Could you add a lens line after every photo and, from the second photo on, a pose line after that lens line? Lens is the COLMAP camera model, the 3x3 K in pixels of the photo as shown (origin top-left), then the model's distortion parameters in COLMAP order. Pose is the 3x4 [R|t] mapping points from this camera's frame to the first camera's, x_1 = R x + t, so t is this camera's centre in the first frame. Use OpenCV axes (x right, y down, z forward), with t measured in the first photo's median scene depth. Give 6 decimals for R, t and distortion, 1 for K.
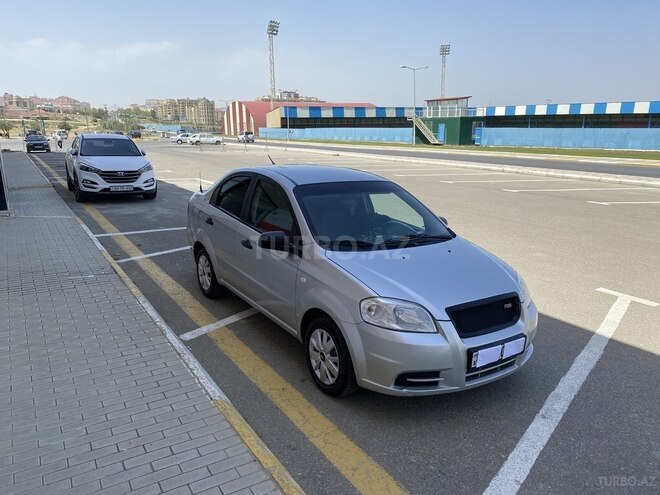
lens RADIAL K [[503.8, 0, 331.5], [0, 503.8, 247.5], [0, 0, 1]] dist [0.028296, -0.026733]
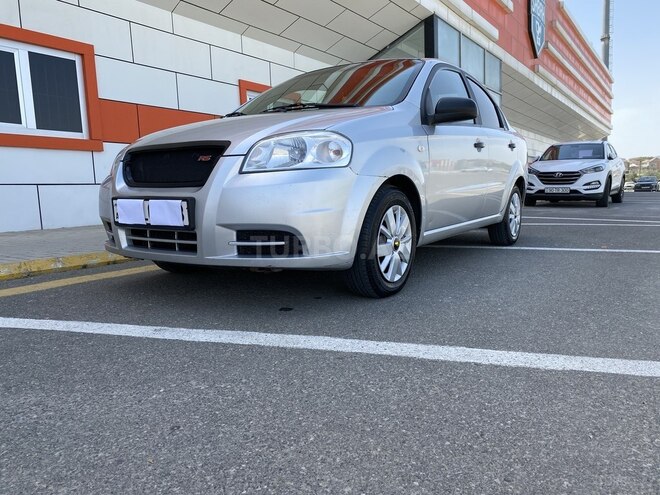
lens RADIAL K [[503.8, 0, 330.7], [0, 503.8, 253.6], [0, 0, 1]] dist [0.028296, -0.026733]
pose [[0.399002, 0.096320, -0.911877, 0.763707], [-0.183960, 0.982658, 0.023303, 0.143543], [0.898308, 0.158451, 0.409801, 0.680776]]
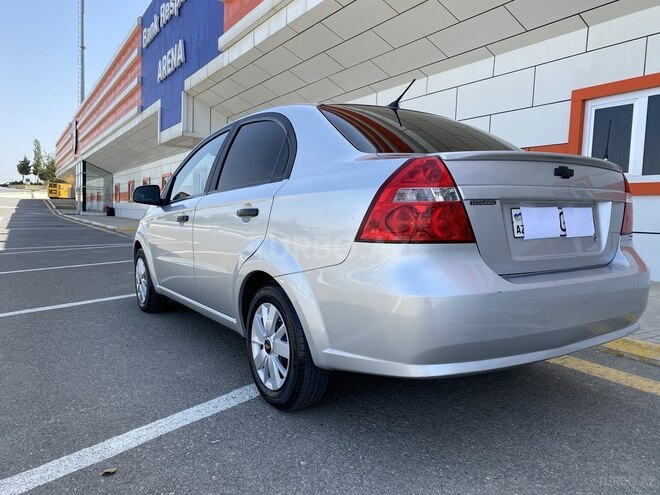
lens RADIAL K [[503.8, 0, 331.9], [0, 503.8, 254.1], [0, 0, 1]] dist [0.028296, -0.026733]
pose [[-0.999357, -0.035705, 0.003360, -0.623433], [-0.032902, 0.950094, 0.310224, -0.417814], [-0.014269, 0.309913, -0.950658, 2.694647]]
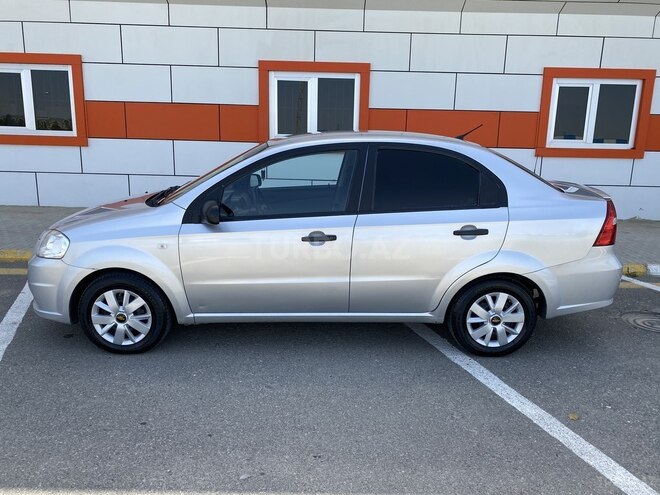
lens RADIAL K [[503.8, 0, 335.0], [0, 503.8, 252.6], [0, 0, 1]] dist [0.028296, -0.026733]
pose [[-0.523844, 0.166357, -0.835412, 0.158200], [-0.226024, 0.918442, 0.324619, -0.452941], [0.821280, 0.358872, -0.443520, 2.352805]]
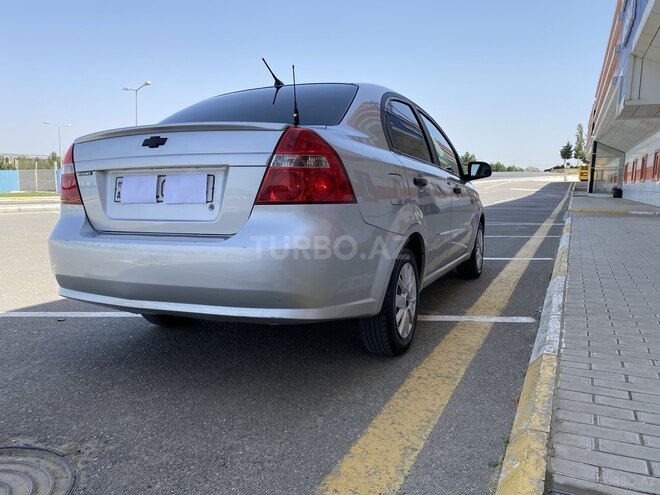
lens RADIAL K [[503.8, 0, 332.2], [0, 503.8, 258.8], [0, 0, 1]] dist [0.028296, -0.026733]
pose [[-0.539348, -0.137464, 0.830787, -1.273270], [0.178754, 0.945411, 0.272478, -0.355502], [-0.822891, 0.295467, -0.485334, 2.394826]]
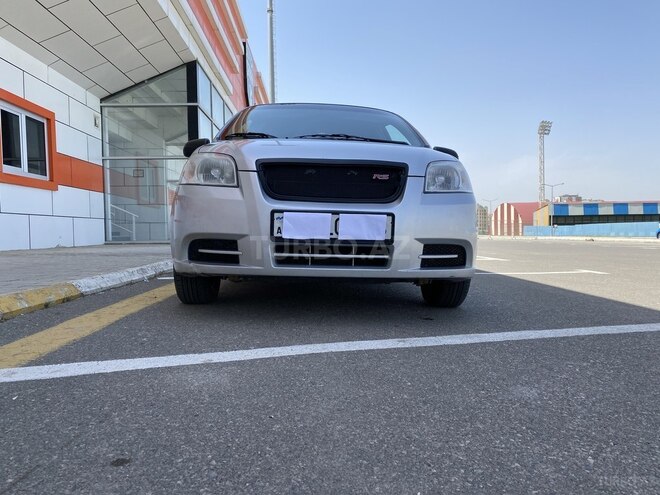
lens RADIAL K [[503.8, 0, 331.3], [0, 503.8, 245.8], [0, 0, 1]] dist [0.028296, -0.026733]
pose [[0.866610, 0.010112, -0.498883, 0.473320], [-0.112855, 0.977860, -0.176220, 0.249717], [0.486056, 0.209015, 0.848565, 0.317298]]
